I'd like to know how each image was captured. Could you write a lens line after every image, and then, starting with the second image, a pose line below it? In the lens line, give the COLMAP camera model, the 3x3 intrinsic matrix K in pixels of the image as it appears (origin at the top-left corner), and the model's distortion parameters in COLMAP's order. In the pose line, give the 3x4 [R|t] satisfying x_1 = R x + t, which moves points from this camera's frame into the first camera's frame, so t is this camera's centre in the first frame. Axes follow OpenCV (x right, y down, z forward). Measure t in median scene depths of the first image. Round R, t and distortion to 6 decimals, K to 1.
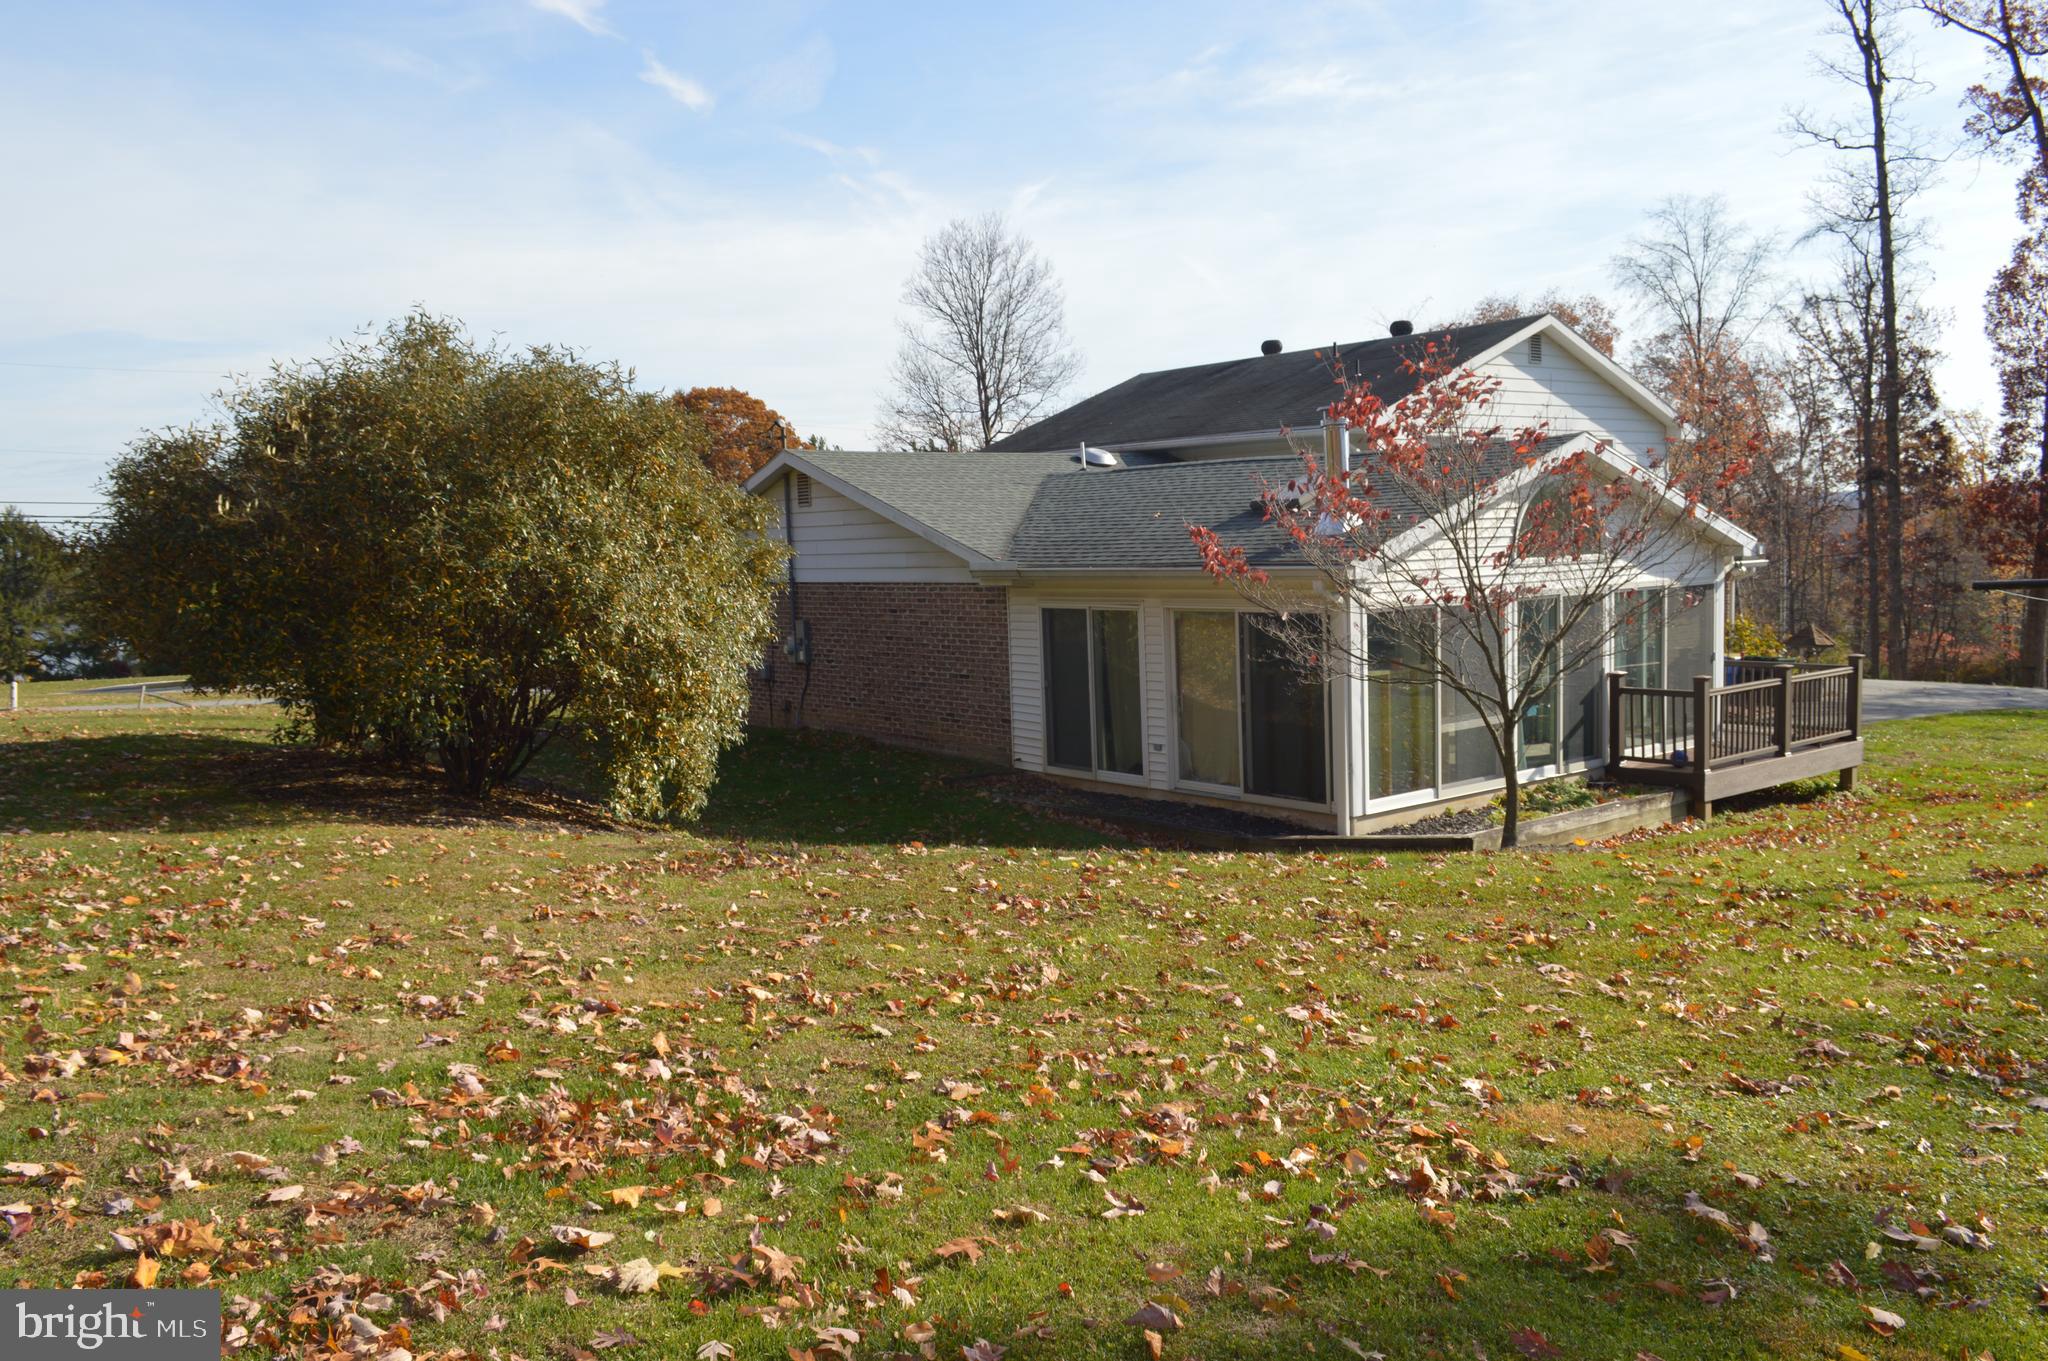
lens RADIAL K [[1729.1, 0, 1025.9], [0, 1729.1, 675.5], [0, 0, 1]] dist [-0.034940, -0.001217]
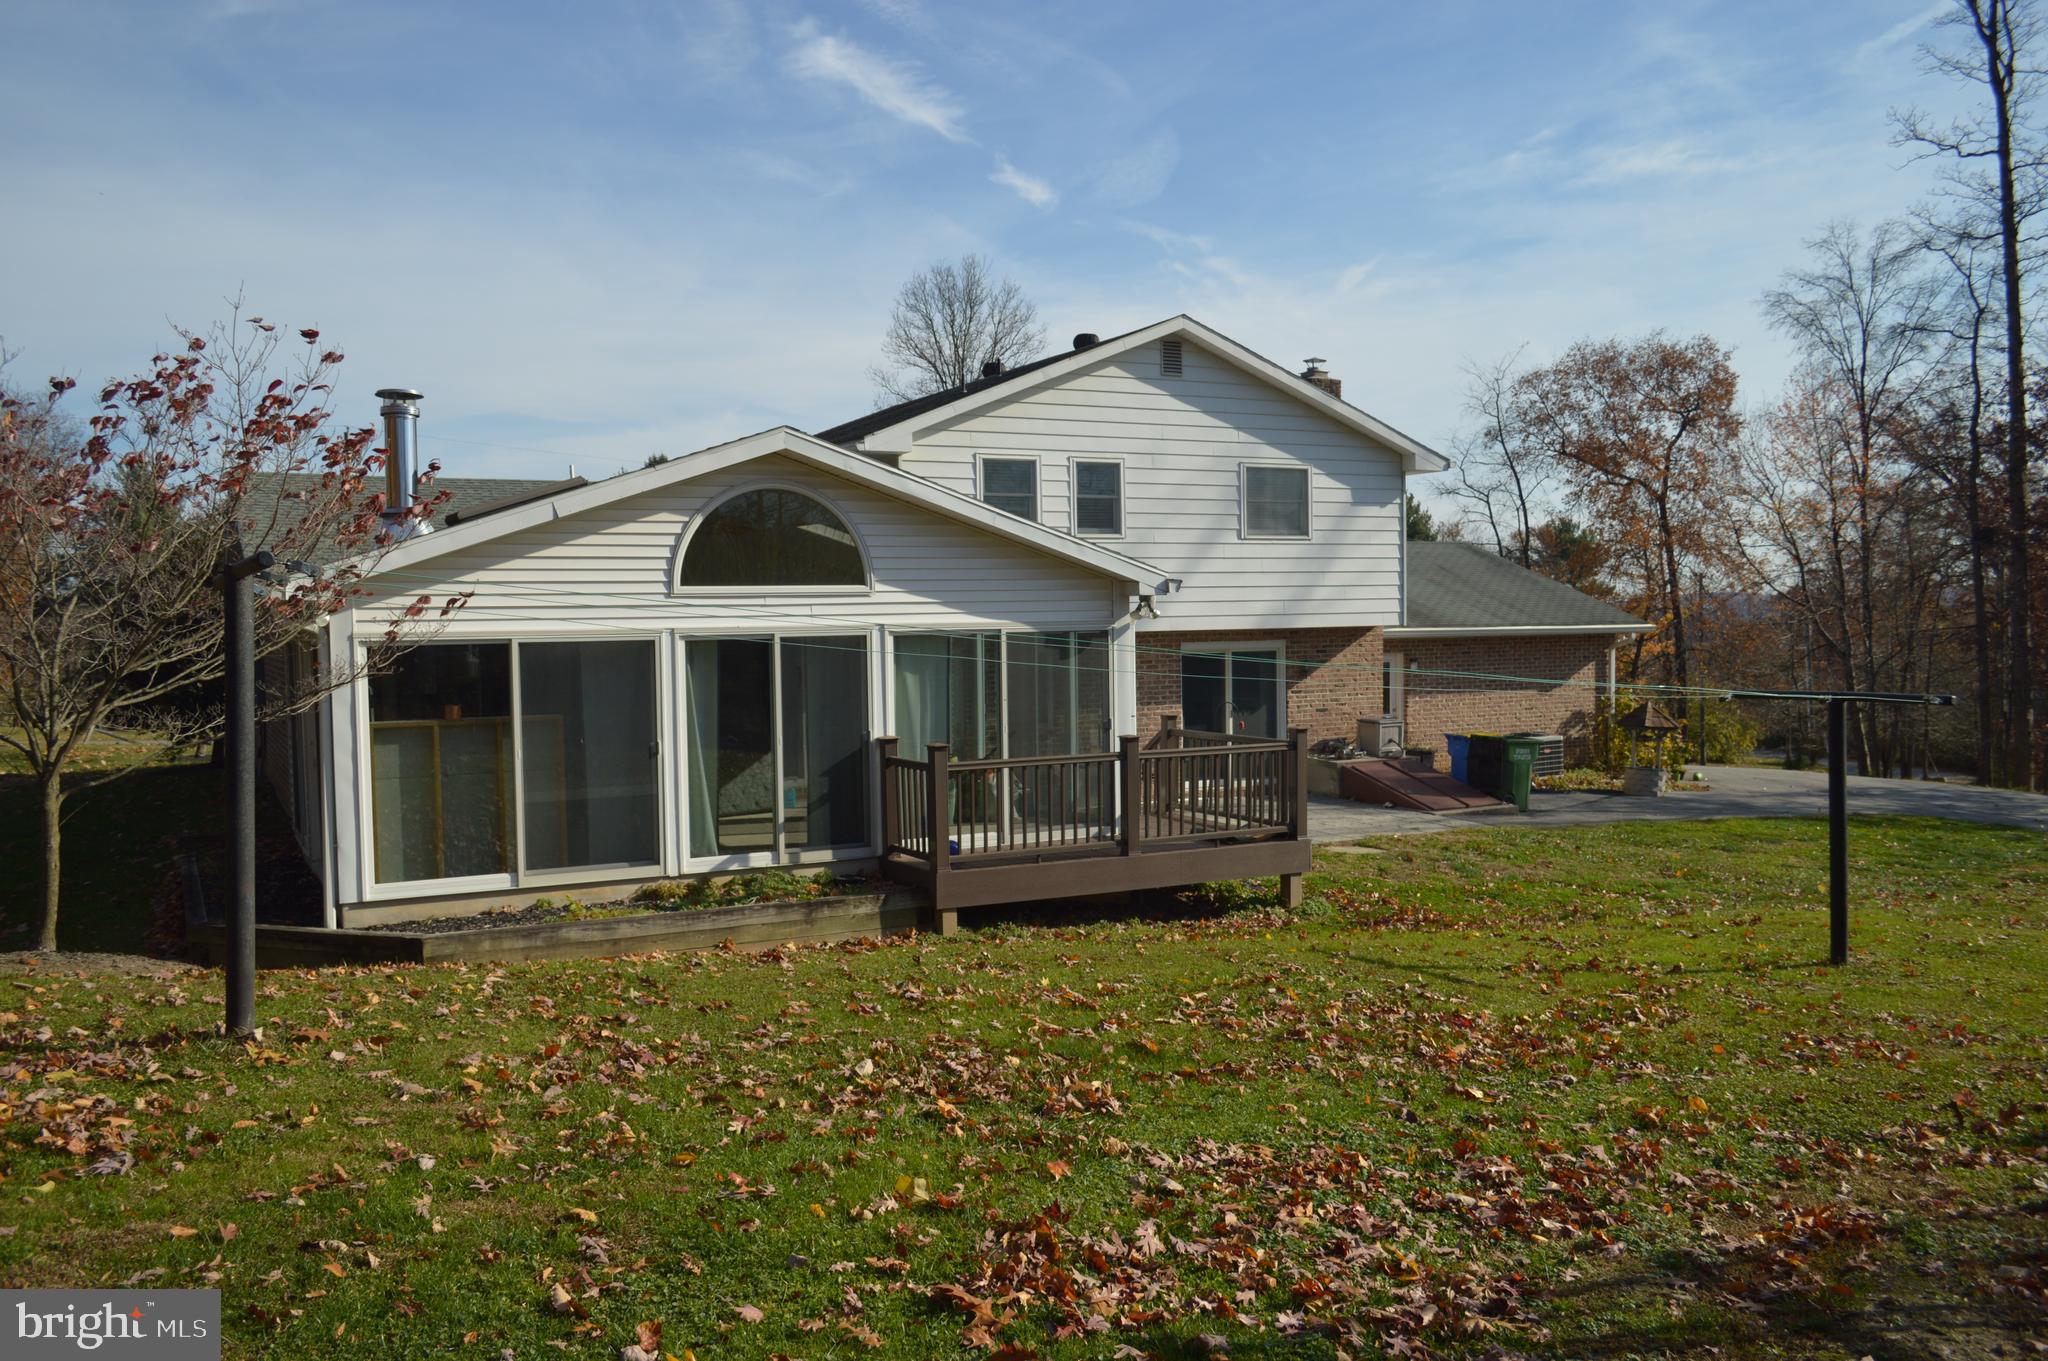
lens RADIAL K [[1550.1, 0, 1024.1], [0, 1550.1, 683.9], [0, 0, 1]] dist [0.000154, -0.009490]
pose [[0.969658, 0.035127, -0.241927, 0.216549], [-0.040424, 0.999039, -0.016966, -0.006275], [0.241098, 0.026230, 0.970146, 0.126341]]
